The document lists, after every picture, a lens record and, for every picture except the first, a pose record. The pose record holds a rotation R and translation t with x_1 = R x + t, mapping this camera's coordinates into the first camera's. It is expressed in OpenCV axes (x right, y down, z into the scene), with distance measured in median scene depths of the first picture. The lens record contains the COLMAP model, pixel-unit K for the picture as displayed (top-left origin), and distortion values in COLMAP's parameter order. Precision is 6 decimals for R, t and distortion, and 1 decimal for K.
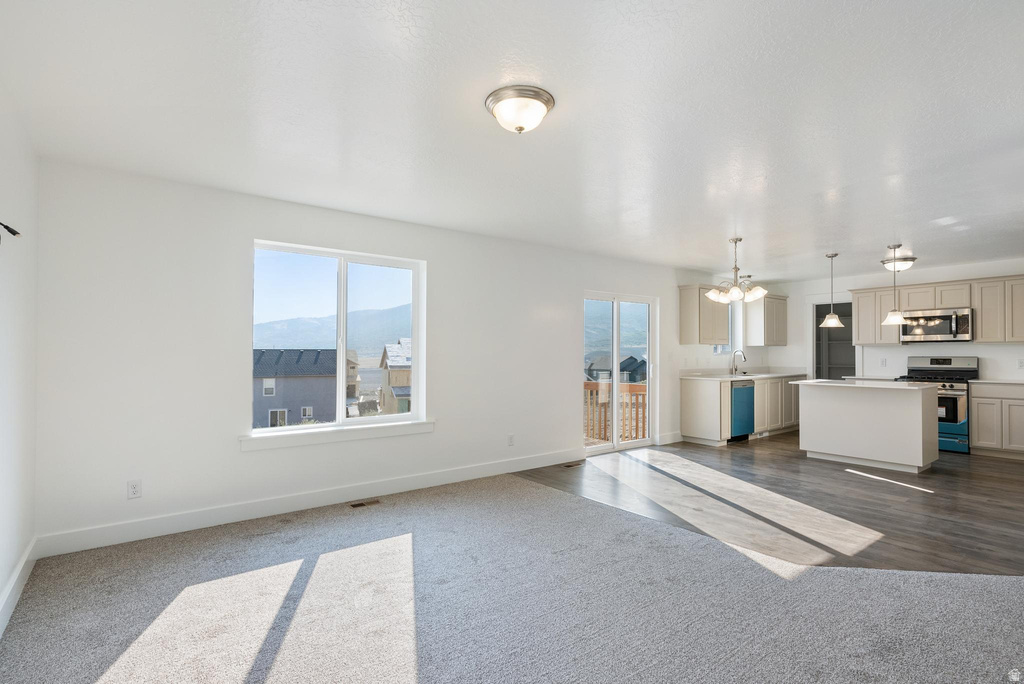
lens RADIAL K [[511.7, 0, 509.1], [0, 511.7, 339.0], [0, 0, 1]] dist [-0.010054, -0.001356]
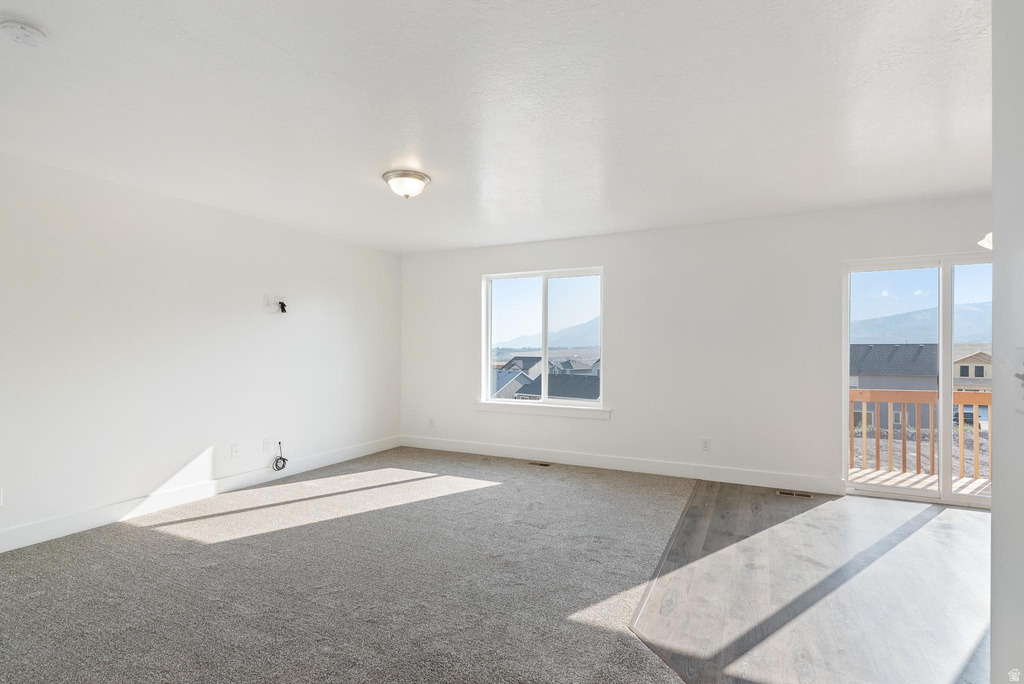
lens RADIAL K [[511.7, 0, 501.5], [0, 511.7, 342.0], [0, 0, 1]] dist [-0.010054, -0.001356]
pose [[0.412734, -0.009767, -0.910799, 0.813431], [0.023302, 0.999728, -0.000161, 0.009221], [0.910554, -0.021157, 0.412849, 0.358426]]
